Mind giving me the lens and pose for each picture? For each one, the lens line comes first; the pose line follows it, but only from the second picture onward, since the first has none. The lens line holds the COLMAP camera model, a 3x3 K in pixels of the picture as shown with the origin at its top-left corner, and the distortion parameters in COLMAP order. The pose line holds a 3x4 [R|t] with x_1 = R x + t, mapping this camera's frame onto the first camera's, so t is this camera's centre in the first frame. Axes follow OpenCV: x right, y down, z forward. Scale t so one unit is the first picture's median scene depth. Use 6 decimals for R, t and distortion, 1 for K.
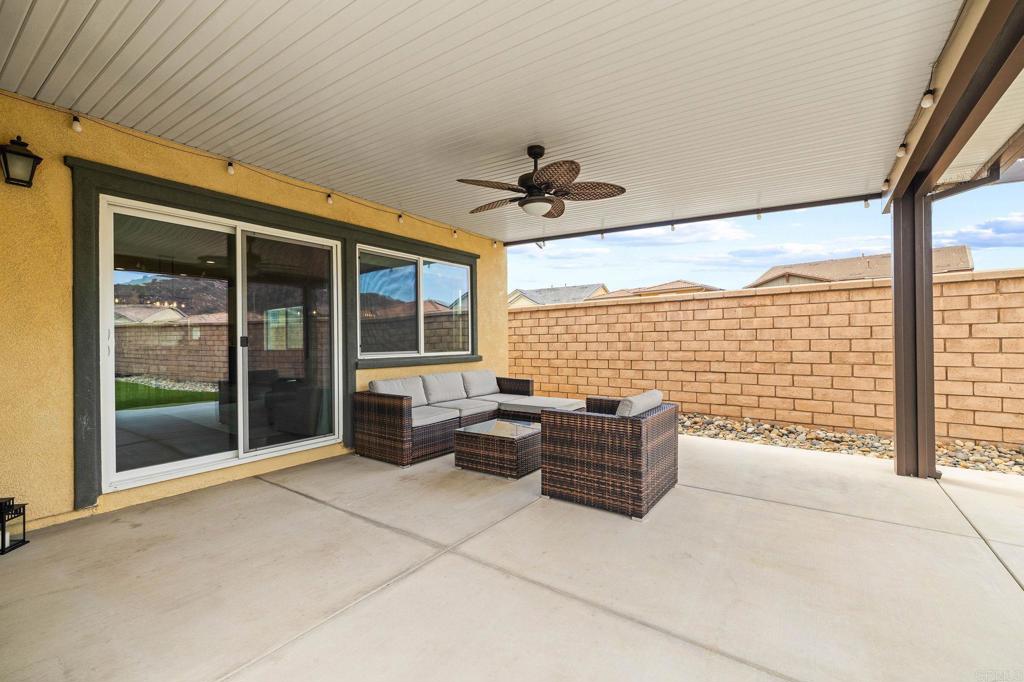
lens RADIAL K [[436.8, 0, 509.9], [0, 436.8, 341.2], [0, 0, 1]] dist [0.001140, 0.000844]
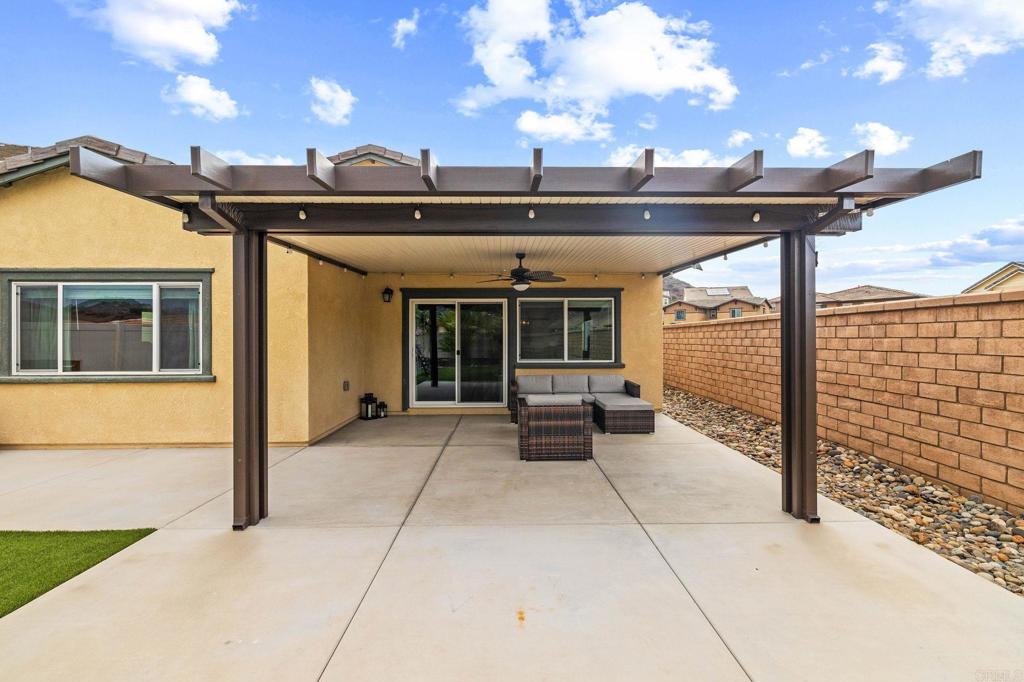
lens RADIAL K [[436.8, 0, 519.0], [0, 436.8, 332.2], [0, 0, 1]] dist [0.001140, 0.000844]
pose [[0.604734, 0.001755, -0.796425, 0.920082], [-0.004280, 0.999990, -0.001047, -0.069623], [0.796416, 0.004041, 0.604736, -0.064491]]
